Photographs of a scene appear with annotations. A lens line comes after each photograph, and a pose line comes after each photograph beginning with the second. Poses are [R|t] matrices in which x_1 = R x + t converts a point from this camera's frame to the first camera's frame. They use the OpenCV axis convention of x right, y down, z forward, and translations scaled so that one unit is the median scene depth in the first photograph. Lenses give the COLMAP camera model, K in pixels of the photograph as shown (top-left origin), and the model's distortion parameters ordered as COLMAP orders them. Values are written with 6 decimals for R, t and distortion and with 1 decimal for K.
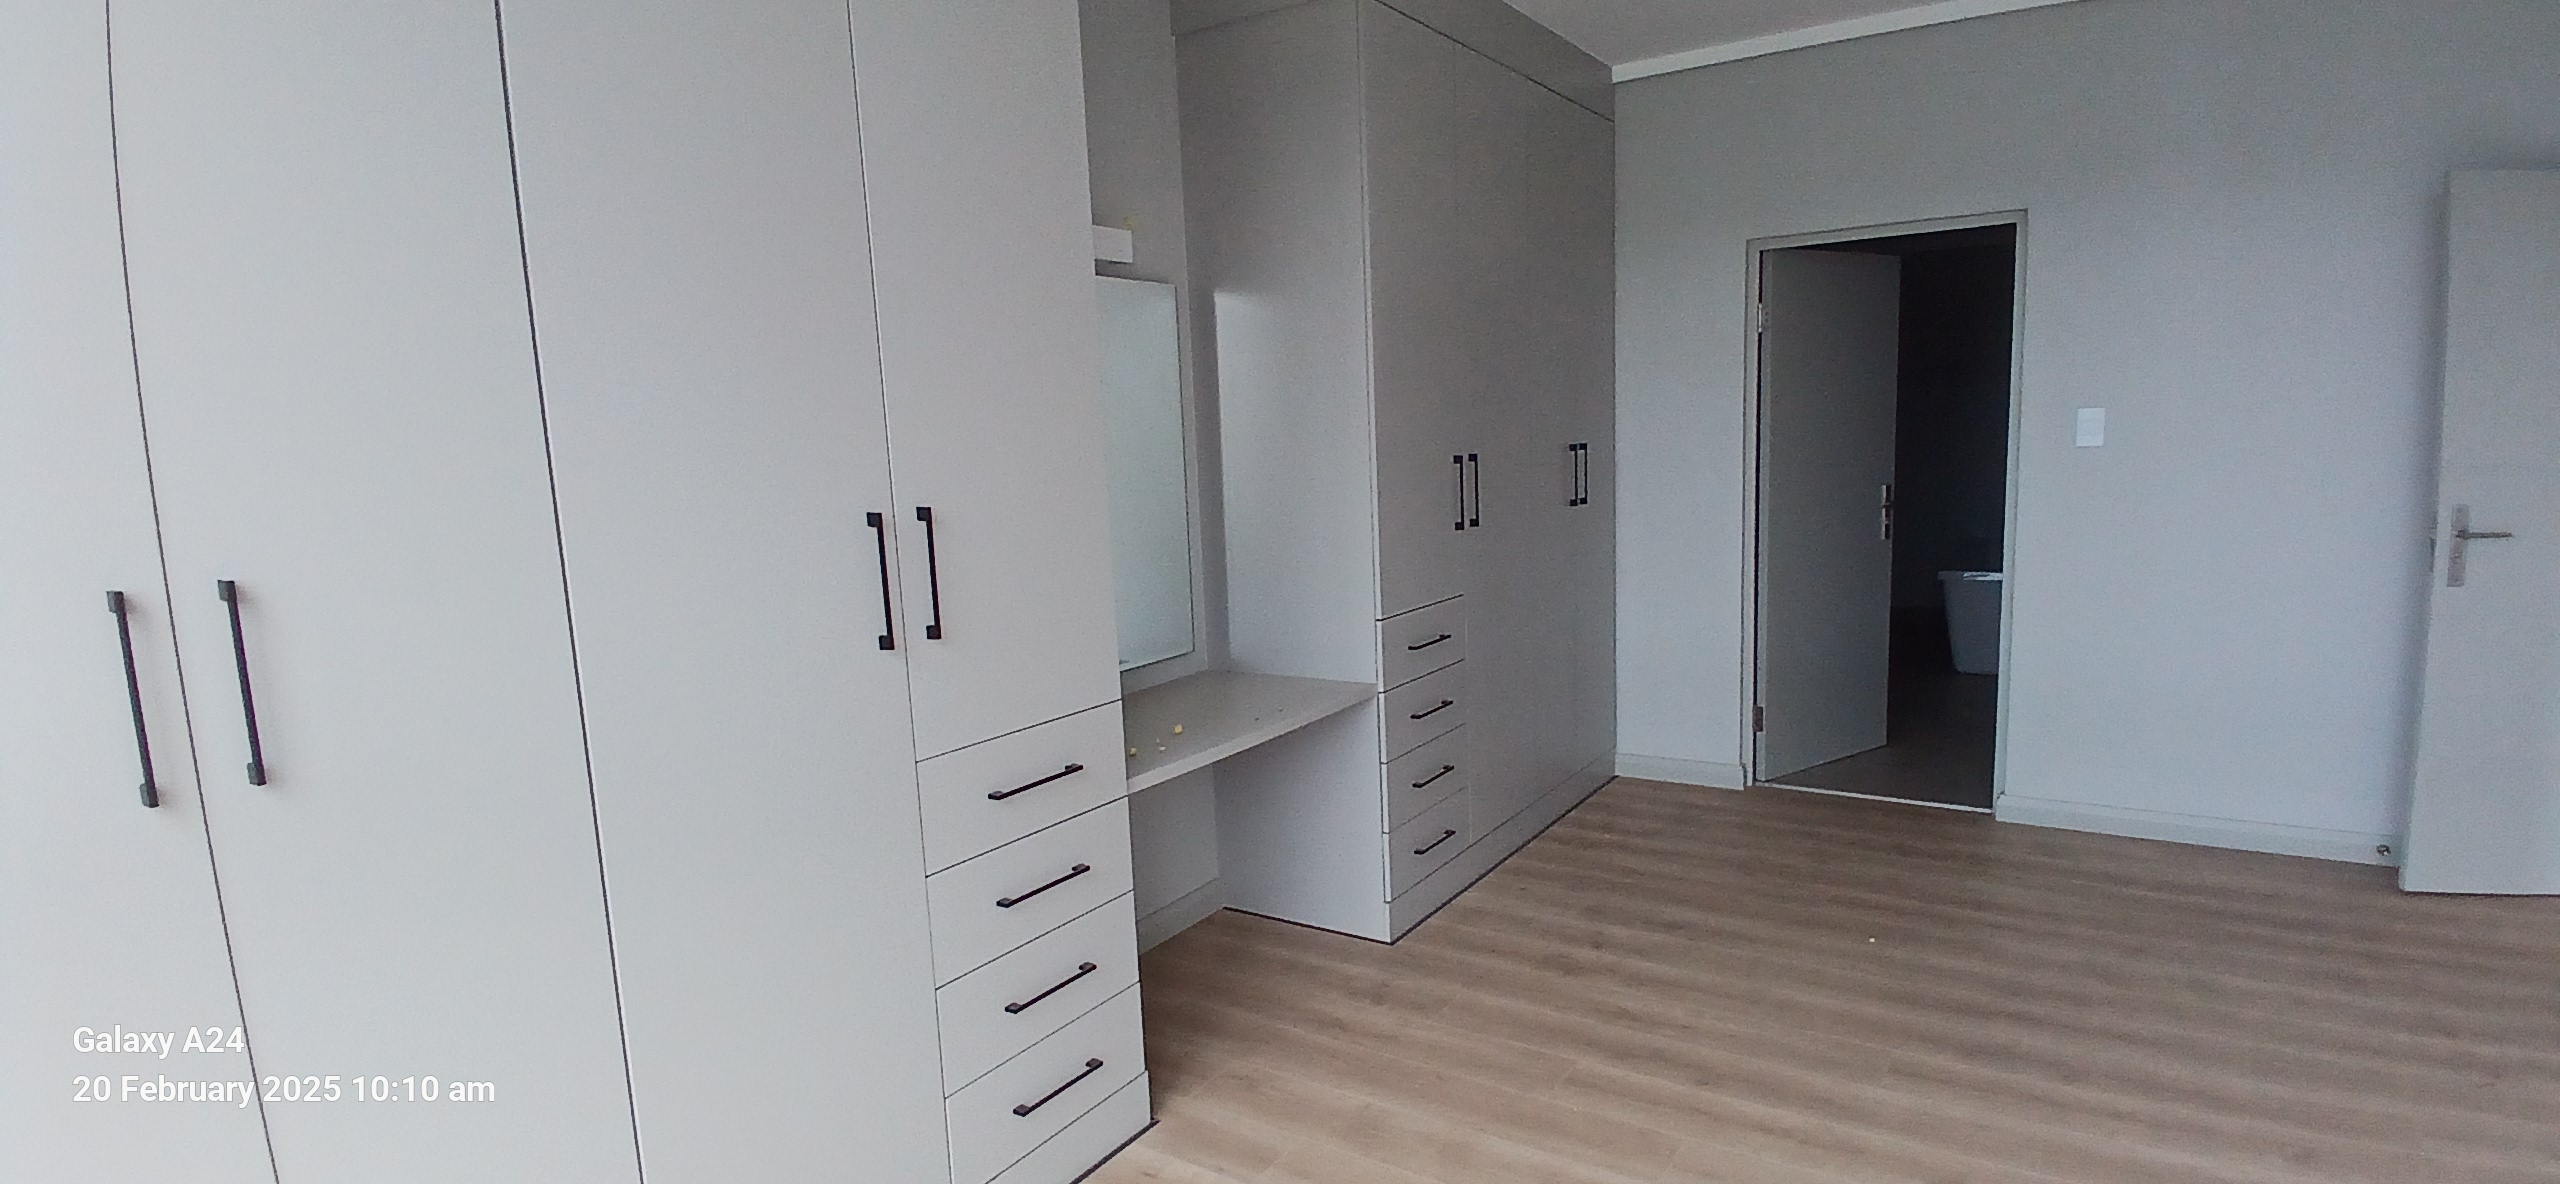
lens RADIAL K [[1273.9, 0, 1281.9], [0, 1273.9, 610.1], [0, 0, 1]] dist [0.043175, -0.071418]
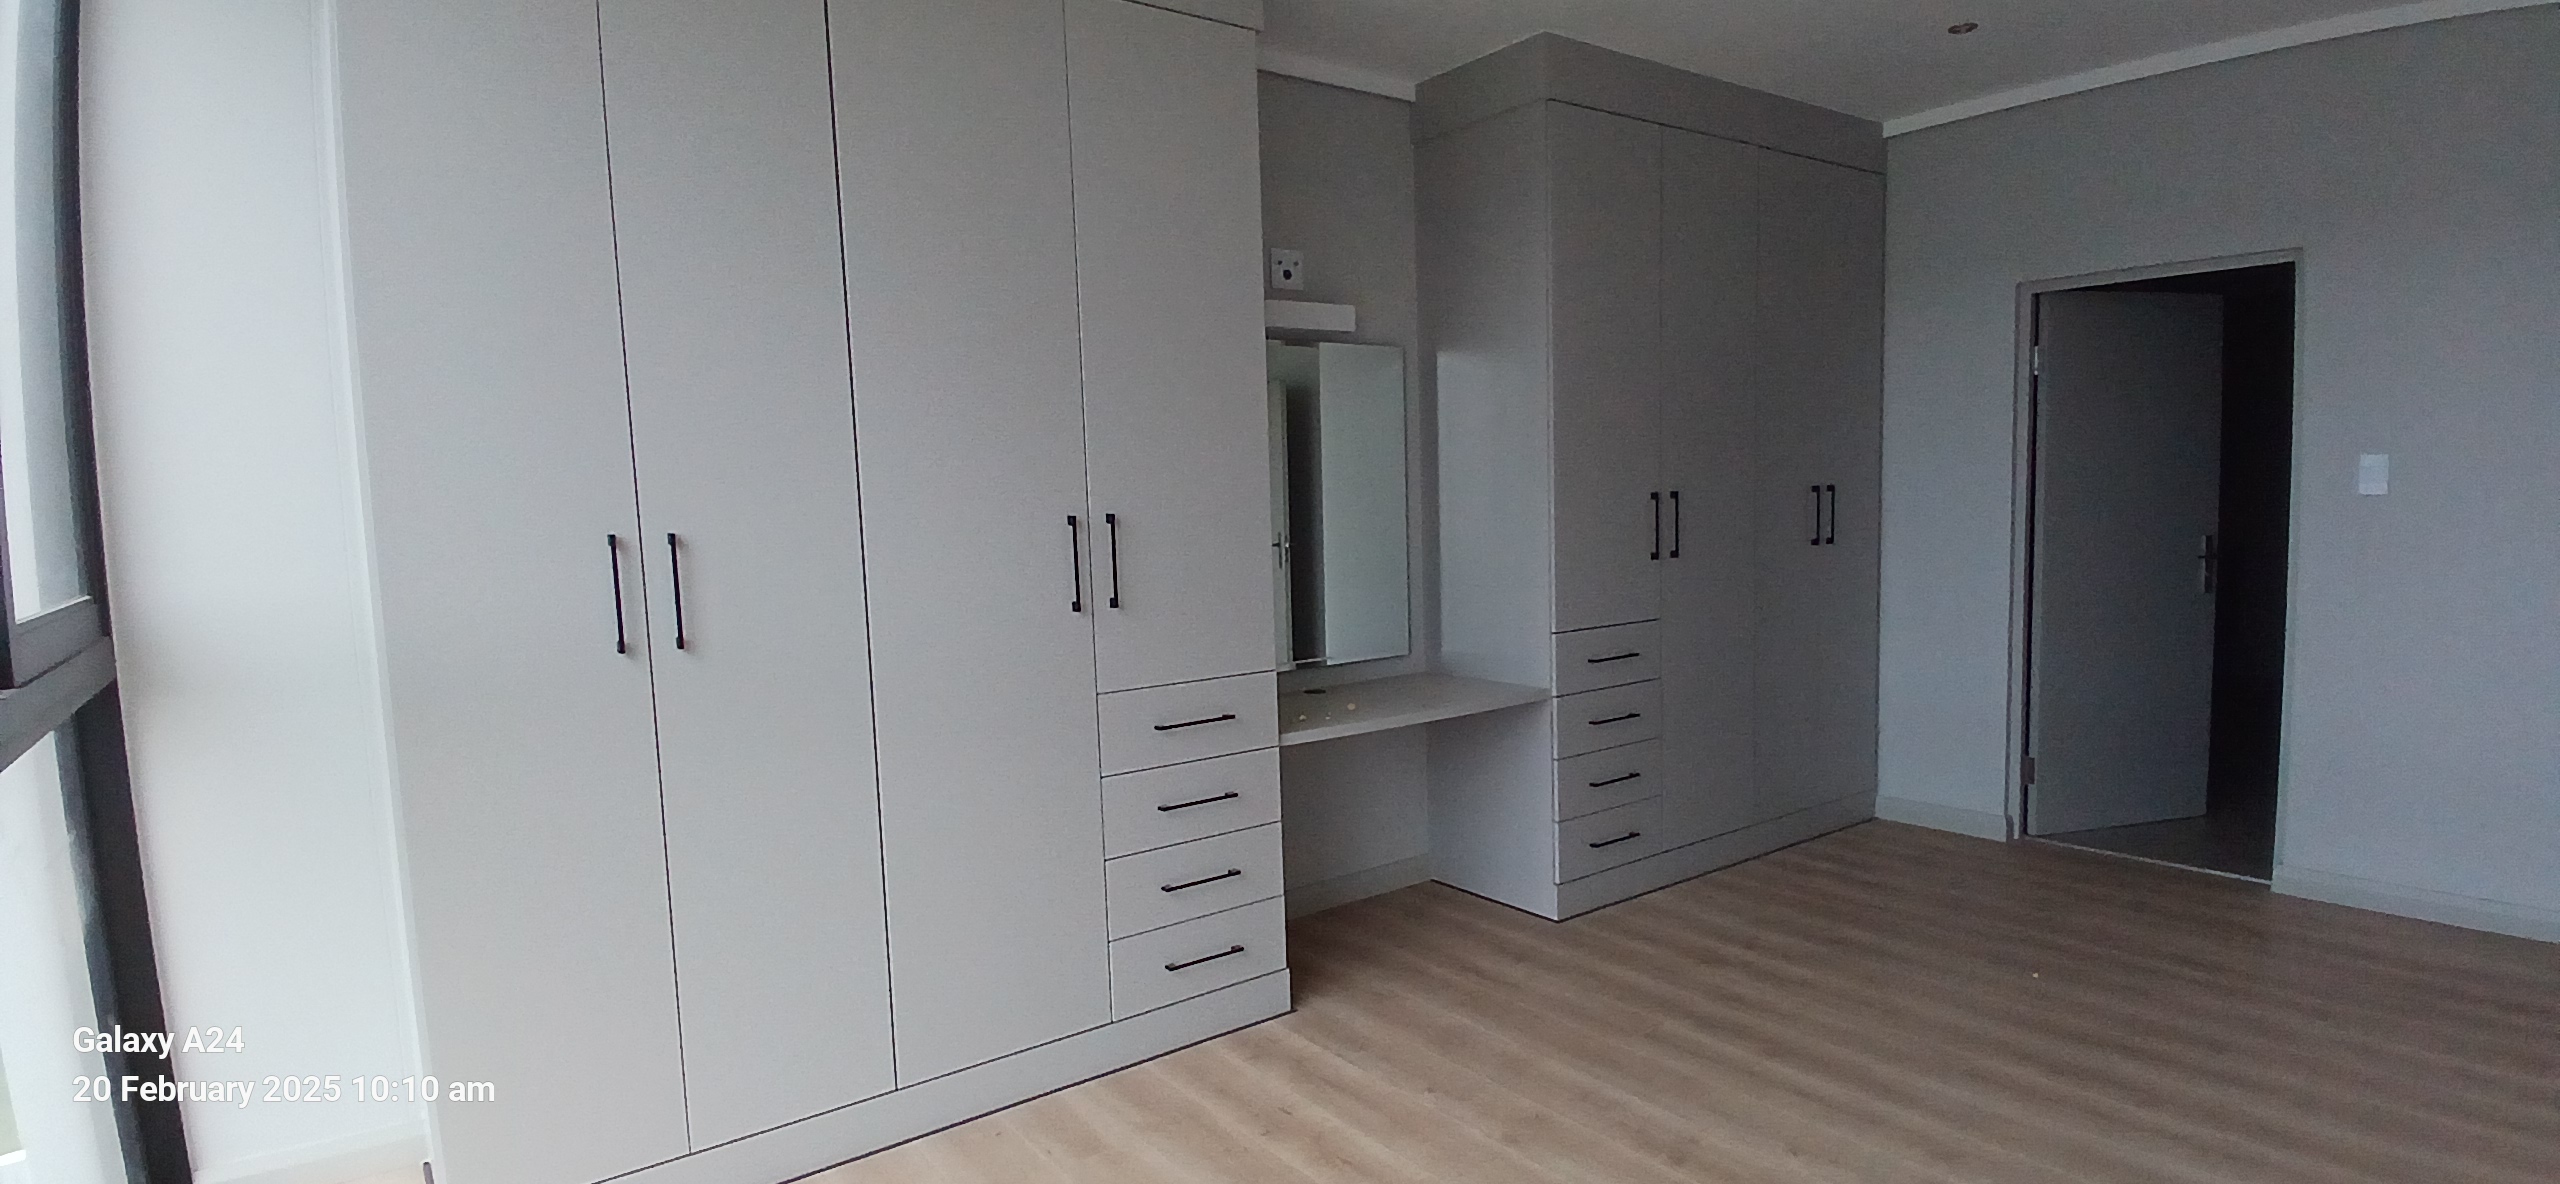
lens RADIAL K [[1273.9, 0, 1281.9], [0, 1273.9, 610.1], [0, 0, 1]] dist [0.043175, -0.071418]
pose [[0.939835, 0.044285, -0.338746, 0.231755], [-0.057265, 0.997955, -0.028413, 0.033609], [0.336794, 0.046102, 0.940449, -0.158485]]
